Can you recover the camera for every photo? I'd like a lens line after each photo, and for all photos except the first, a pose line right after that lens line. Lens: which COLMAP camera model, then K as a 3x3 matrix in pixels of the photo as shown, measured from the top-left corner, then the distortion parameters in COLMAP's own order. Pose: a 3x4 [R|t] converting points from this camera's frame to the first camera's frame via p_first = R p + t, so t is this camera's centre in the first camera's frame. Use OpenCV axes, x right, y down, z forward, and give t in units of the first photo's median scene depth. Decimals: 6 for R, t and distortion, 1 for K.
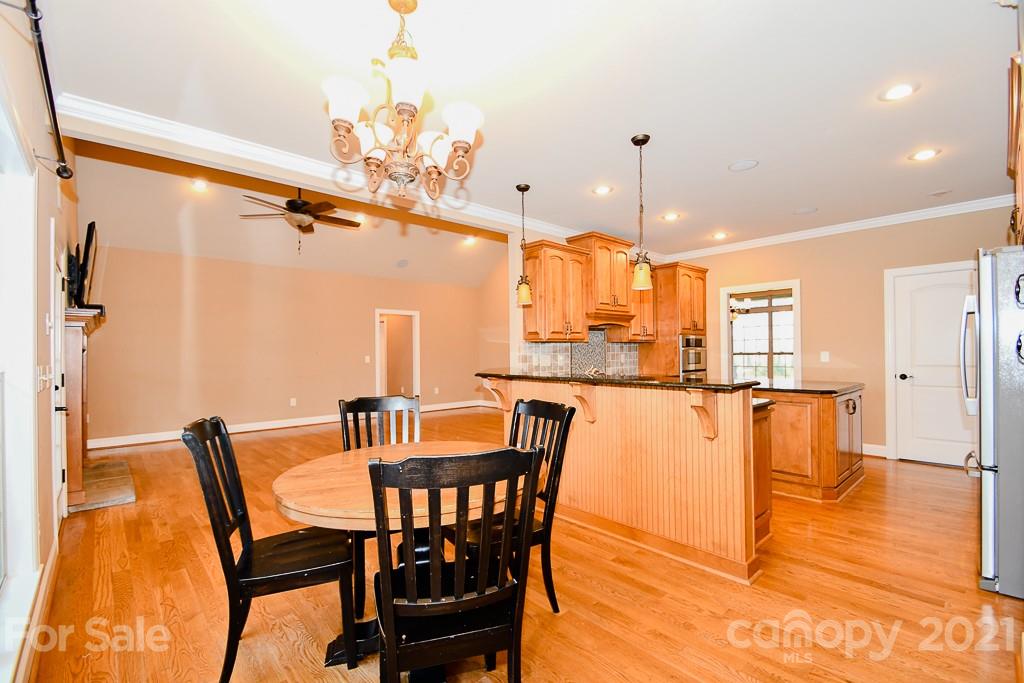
lens RADIAL K [[446.6, 0, 508.9], [0, 446.6, 348.2], [0, 0, 1]] dist [0.006071, -0.008643]
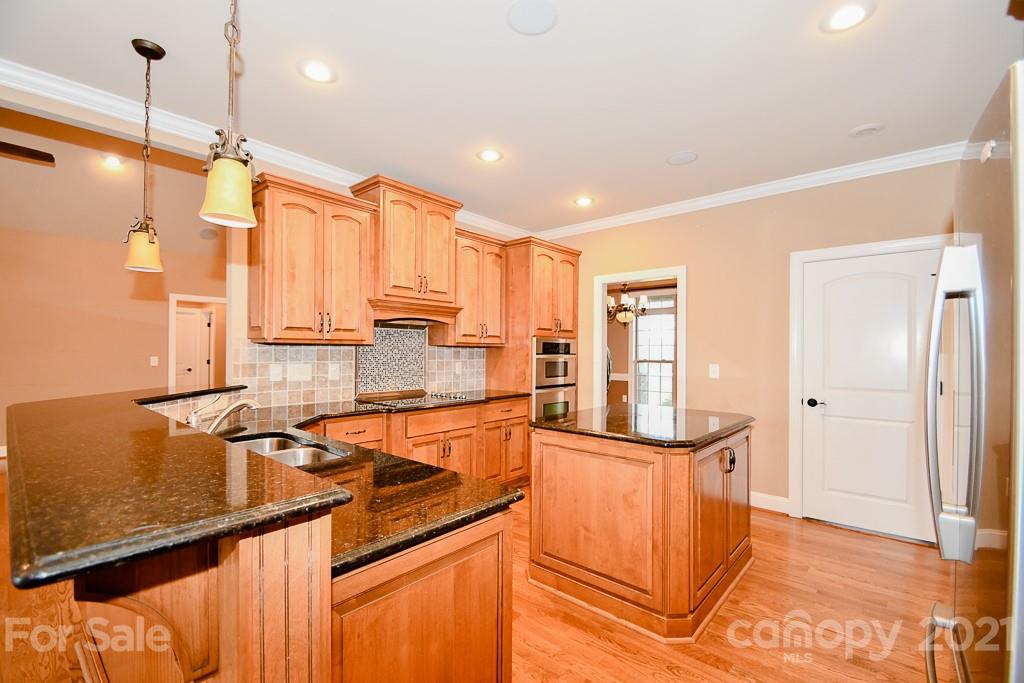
lens RADIAL K [[446.6, 0, 512.1], [0, 446.6, 348.6], [0, 0, 1]] dist [0.006071, -0.008643]
pose [[0.993123, 0.020186, 0.115326, 0.285650], [-0.020224, 0.999795, -0.000842, -0.010971], [-0.115320, -0.001496, 0.993327, 0.305376]]
